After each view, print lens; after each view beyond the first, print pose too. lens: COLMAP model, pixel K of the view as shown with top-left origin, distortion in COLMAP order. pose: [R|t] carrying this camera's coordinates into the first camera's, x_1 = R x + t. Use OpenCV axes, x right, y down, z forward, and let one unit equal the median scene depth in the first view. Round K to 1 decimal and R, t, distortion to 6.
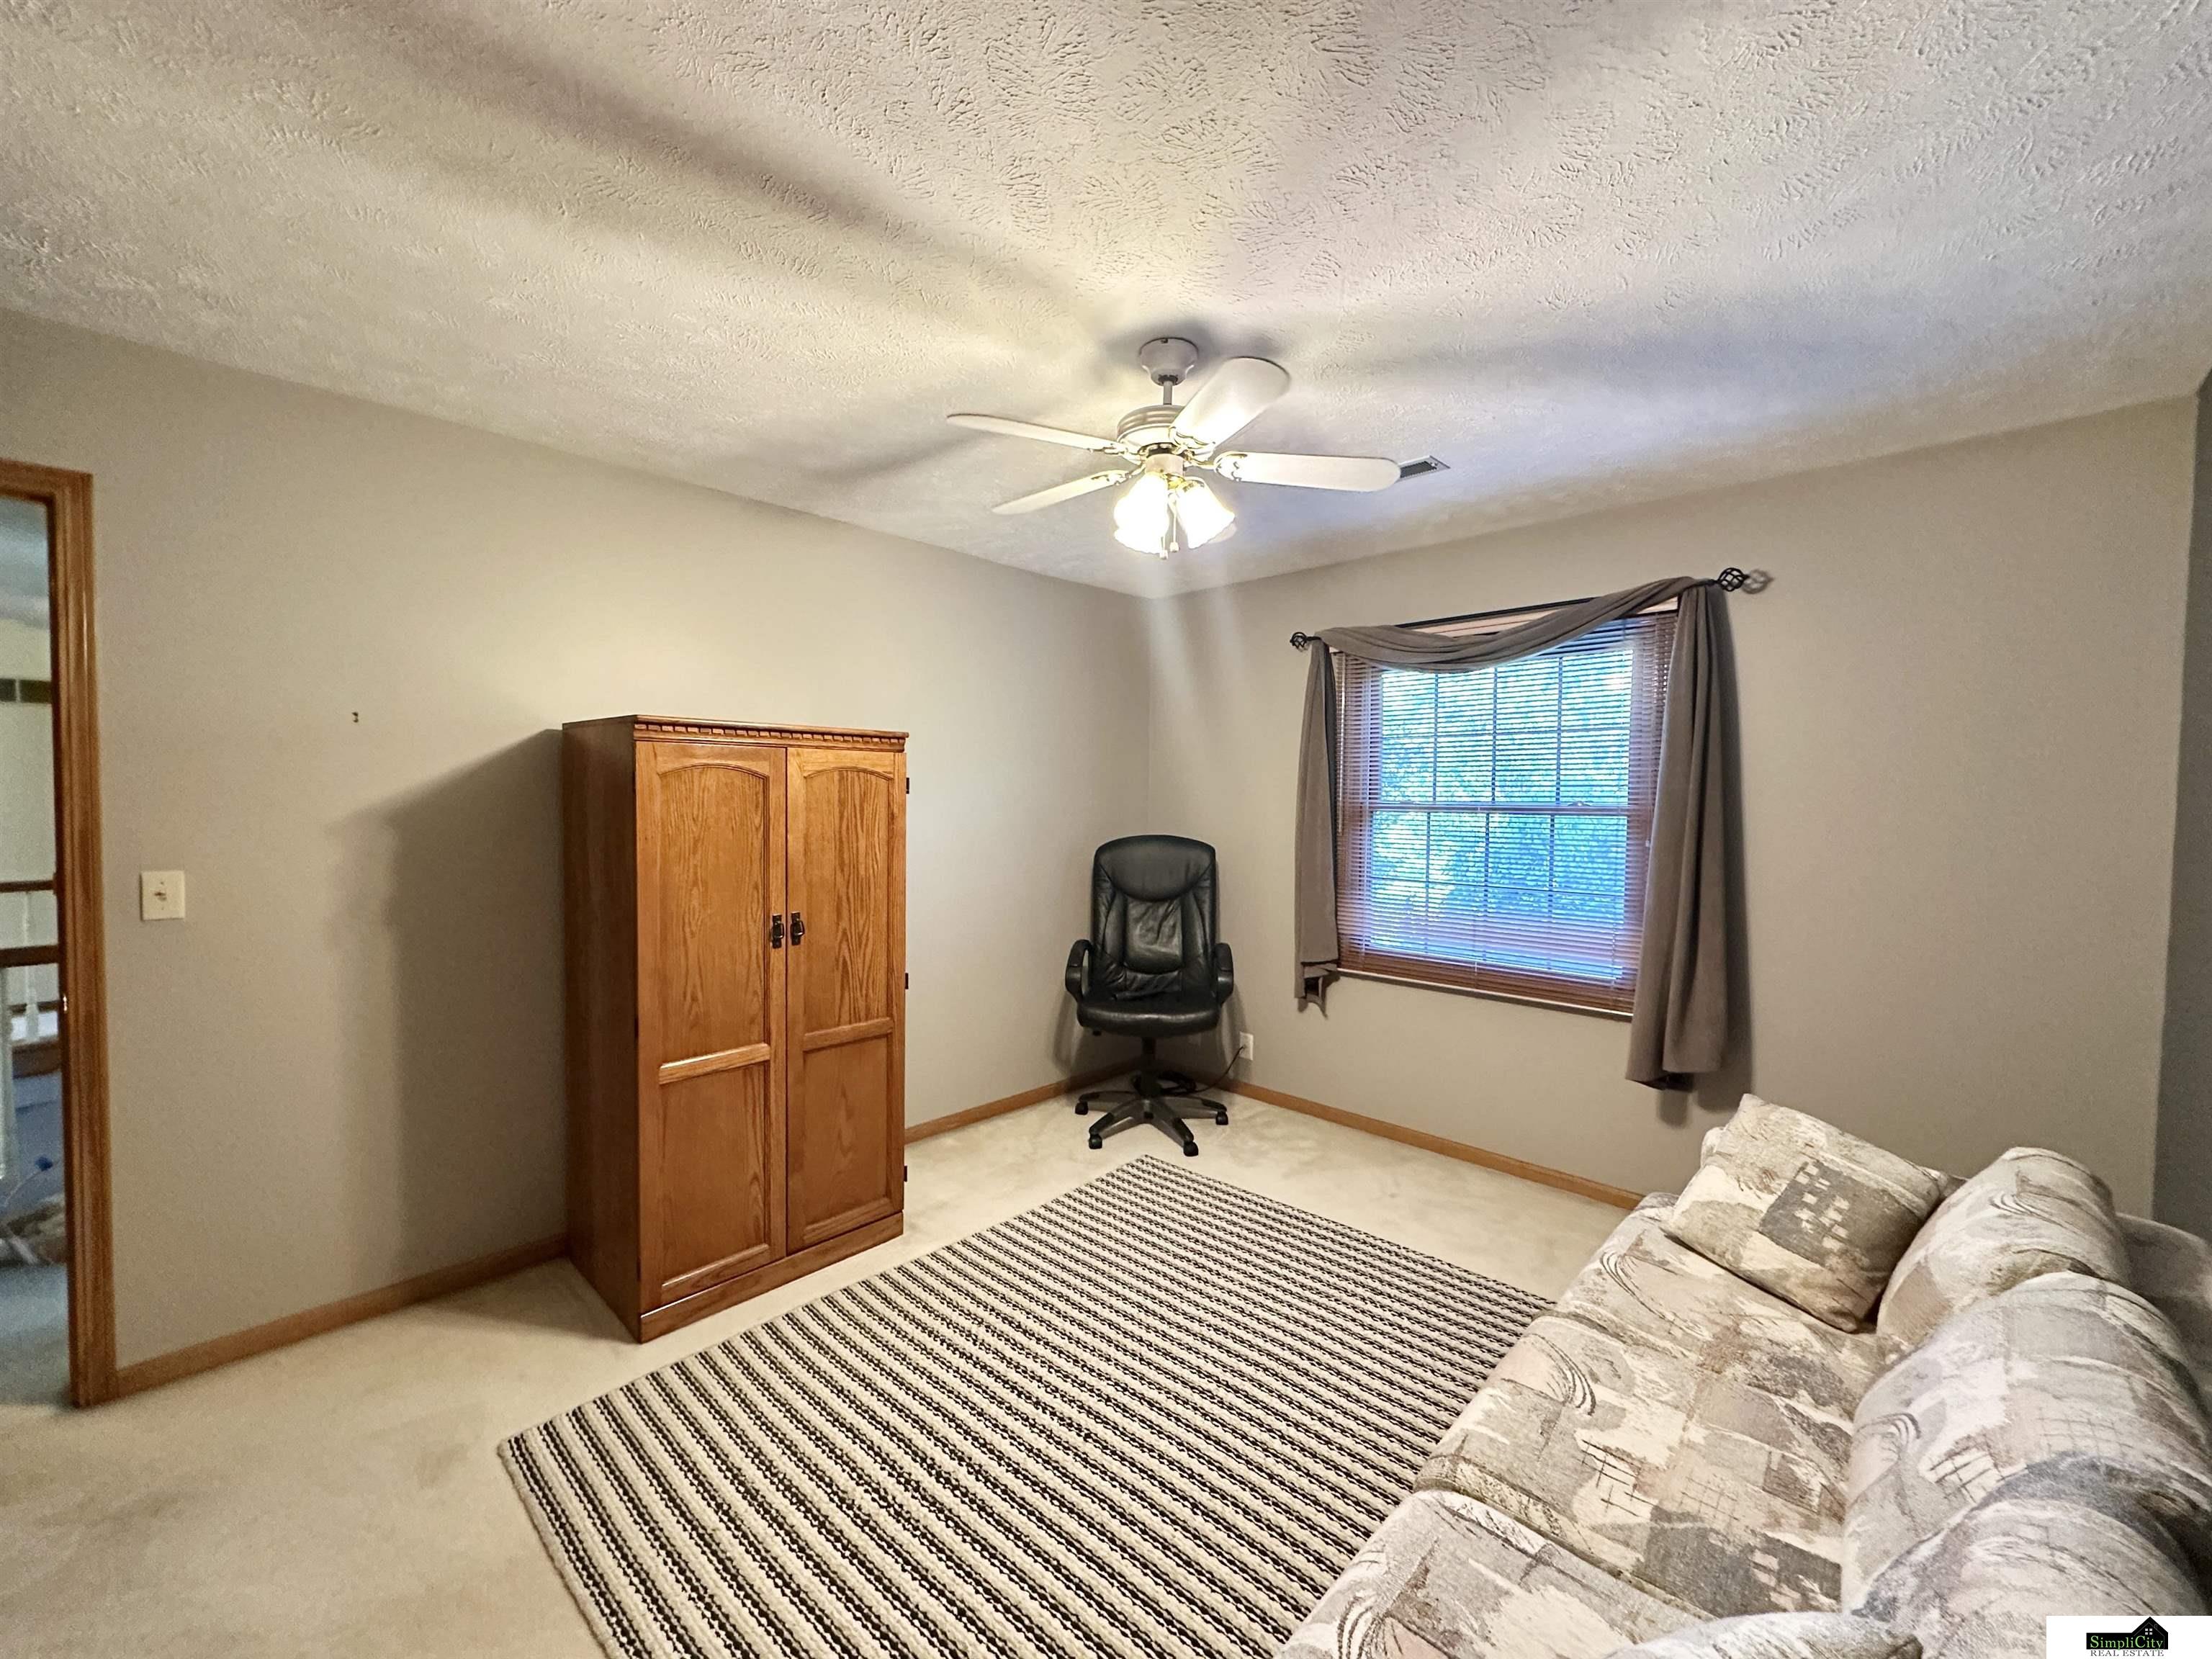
lens RADIAL K [[876.5, 0, 1102.9], [0, 876.5, 828.9], [0, 0, 1]] dist [-0.002628, 0.000278]
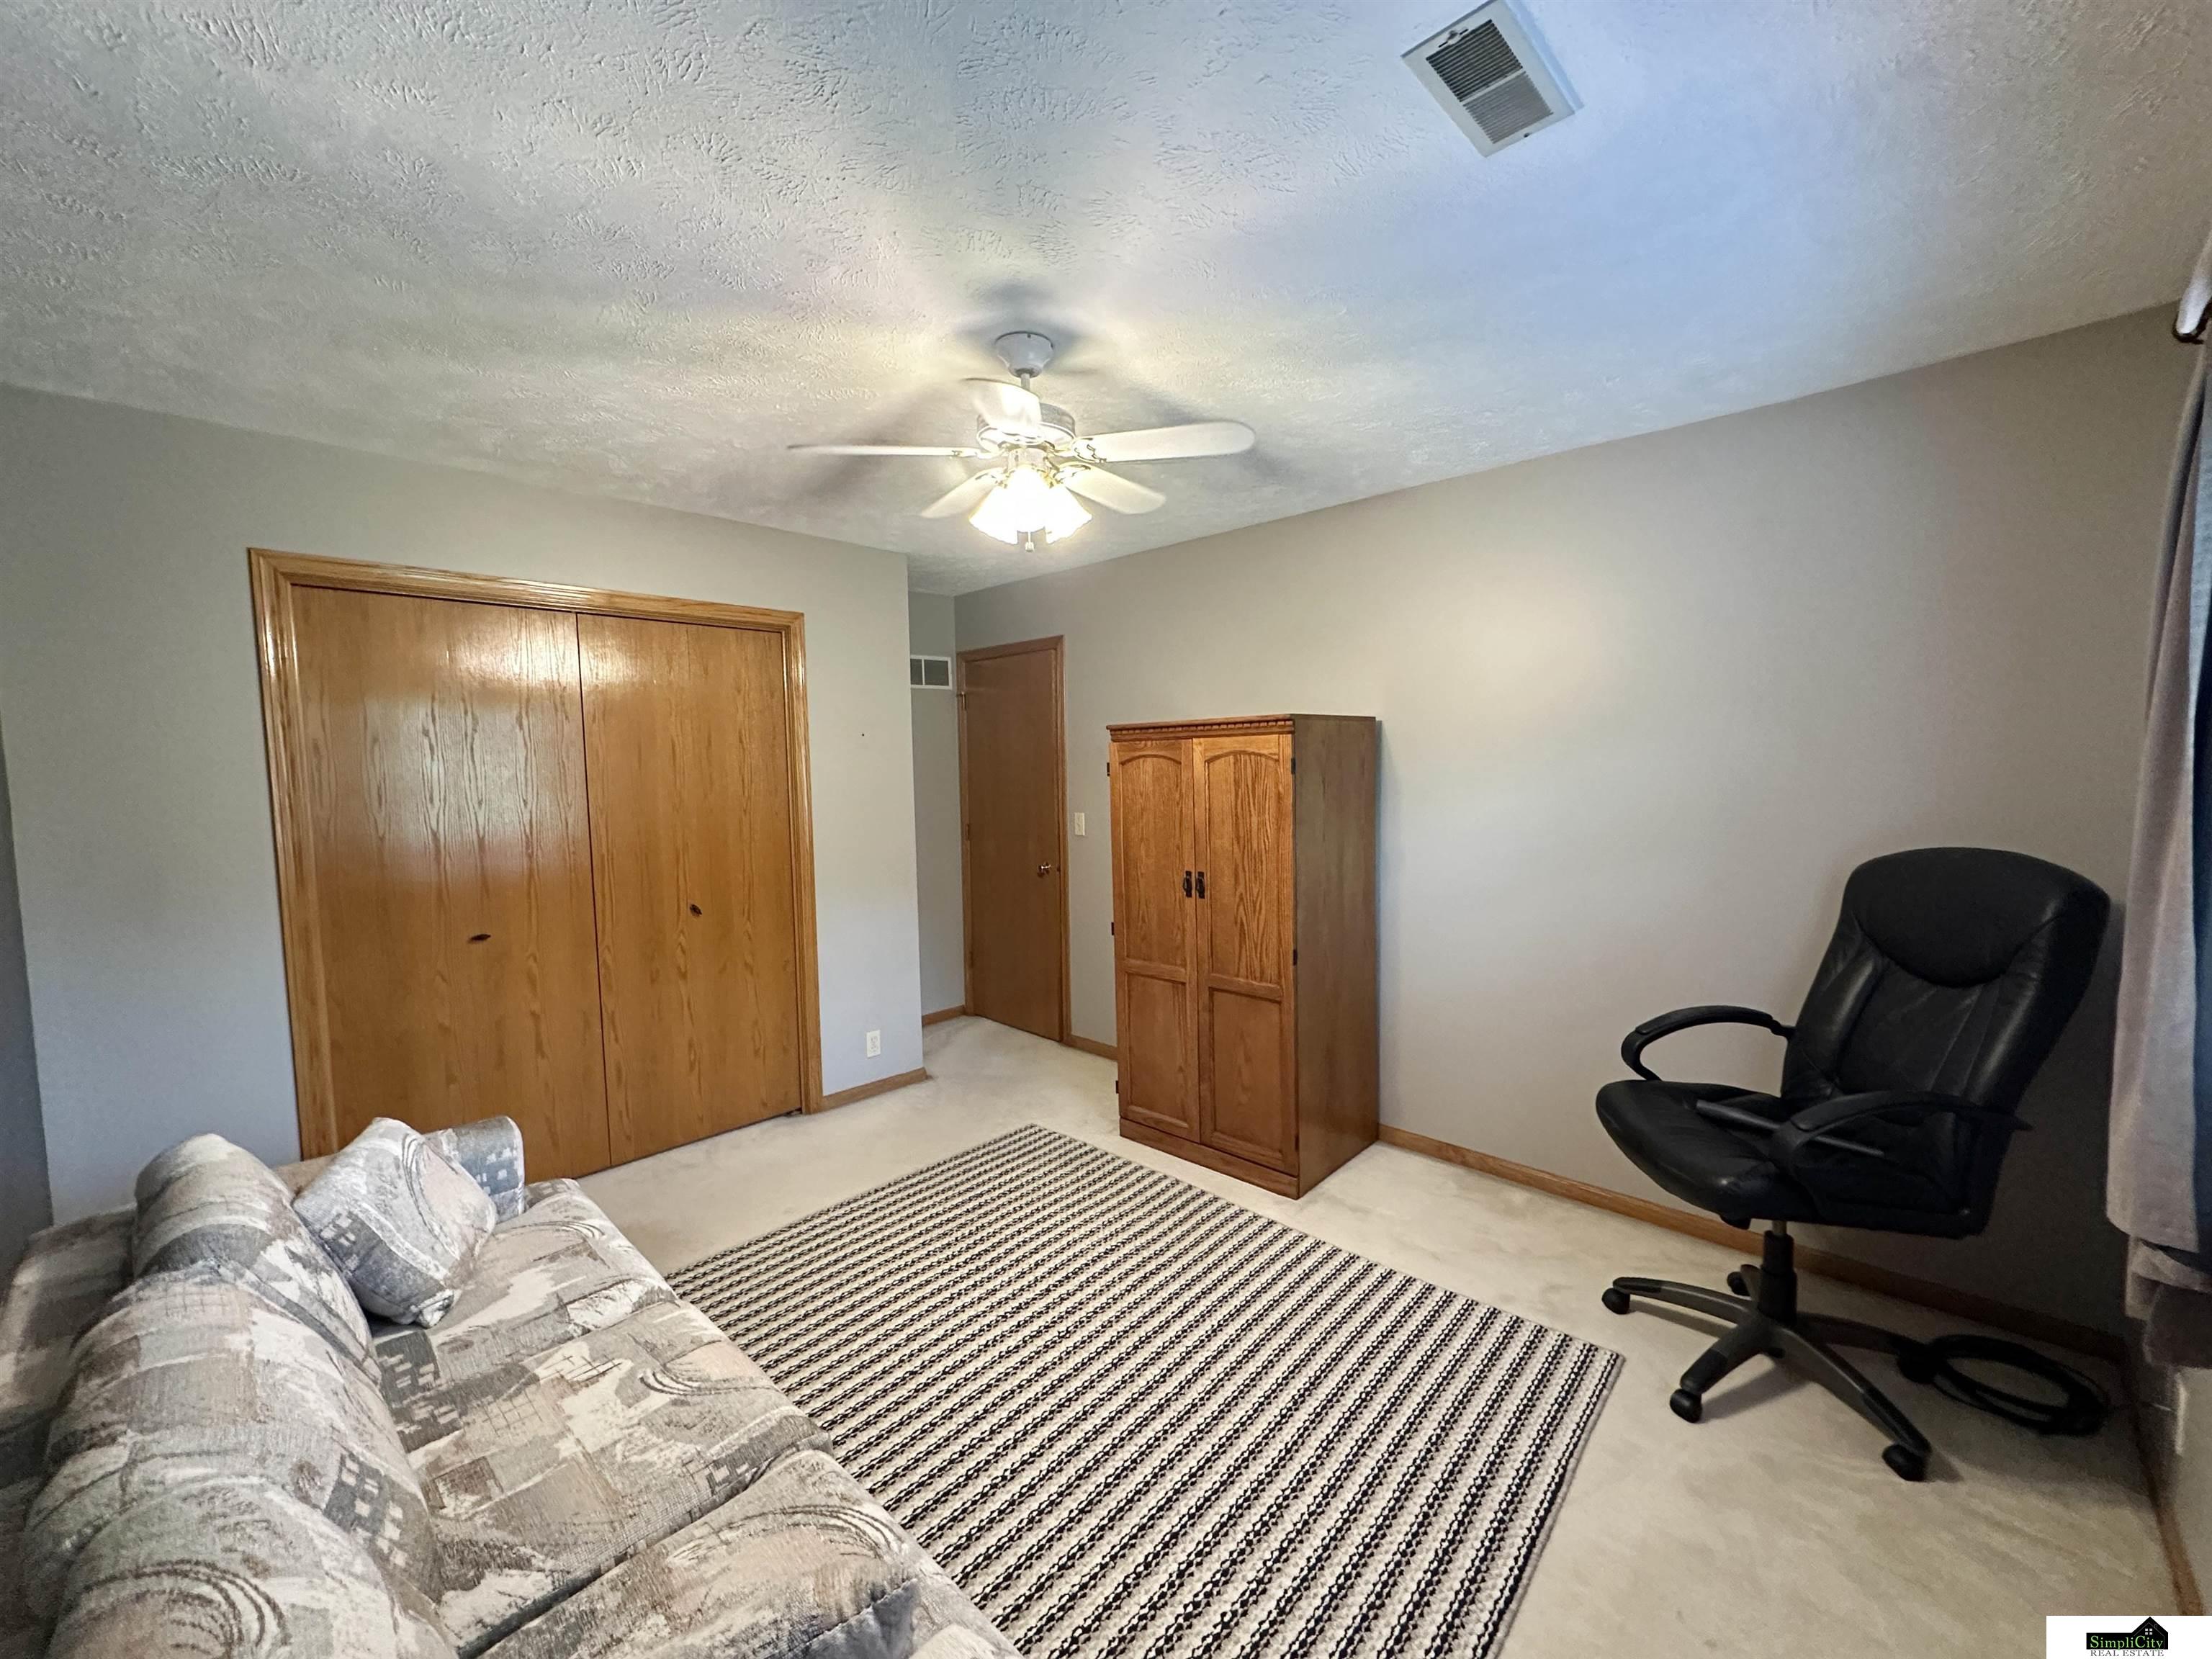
lens RADIAL K [[876.5, 0, 1102.9], [0, 876.5, 828.9], [0, 0, 1]] dist [-0.002628, 0.000278]
pose [[0.010574, 0.064621, -0.997854, 0.861176], [-0.022941, 0.997663, 0.064365, -0.040254], [0.999681, 0.022211, 0.012032, 0.837091]]
